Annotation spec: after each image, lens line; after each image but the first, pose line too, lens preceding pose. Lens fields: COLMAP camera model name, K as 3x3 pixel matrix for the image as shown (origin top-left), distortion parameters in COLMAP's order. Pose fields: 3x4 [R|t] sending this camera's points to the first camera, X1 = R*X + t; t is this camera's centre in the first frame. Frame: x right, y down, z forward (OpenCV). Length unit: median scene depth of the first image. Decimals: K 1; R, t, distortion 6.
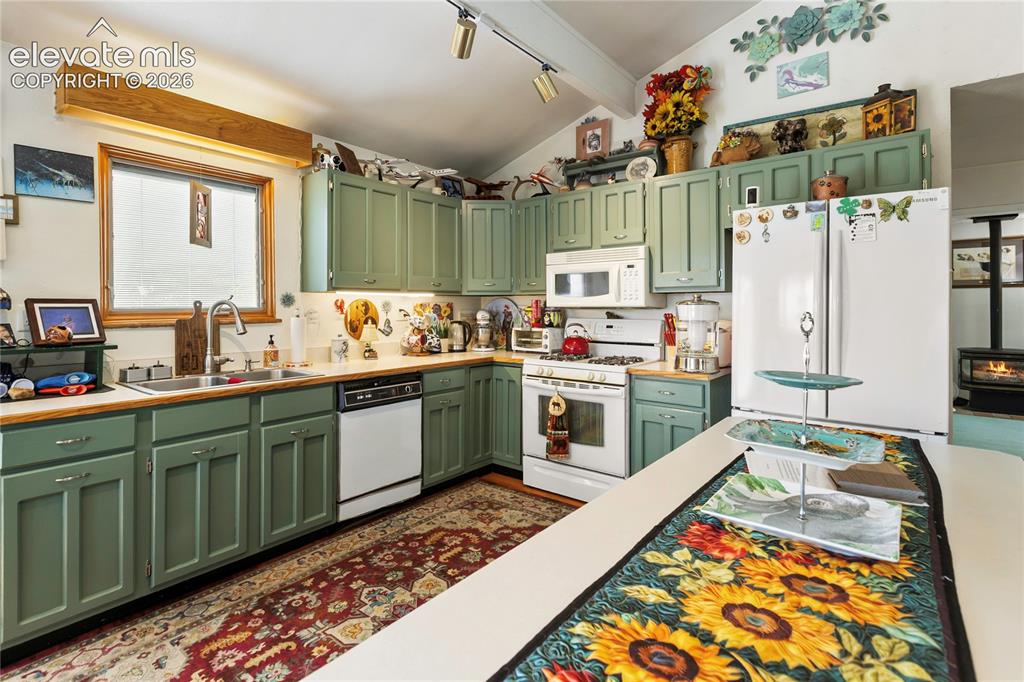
lens RADIAL K [[499.8, 0, 481.3], [0, 499.8, 303.8], [0, 0, 1]] dist [0.001388, 0.000635]
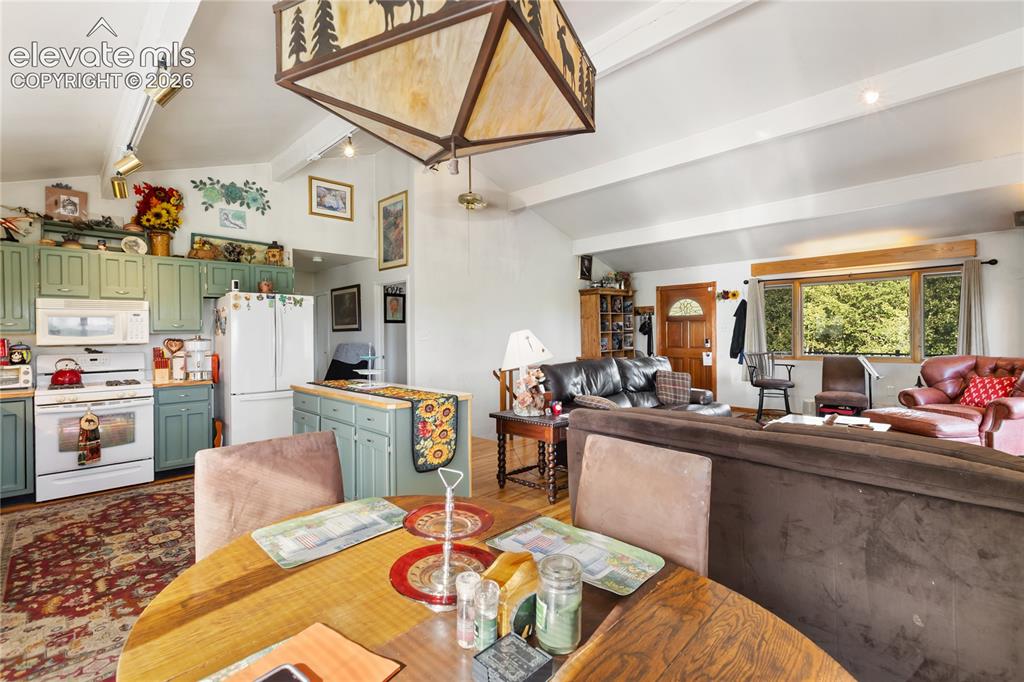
lens RADIAL K [[466.9, 0, 503.7], [0, 466.9, 340.2], [0, 0, 1]] dist [0.001387, -0.000110]
pose [[0.099428, -0.012348, 0.994968, -0.994489], [0.006768, 0.999908, 0.011733, -0.012864], [-0.995022, 0.005567, 0.099503, -0.182888]]
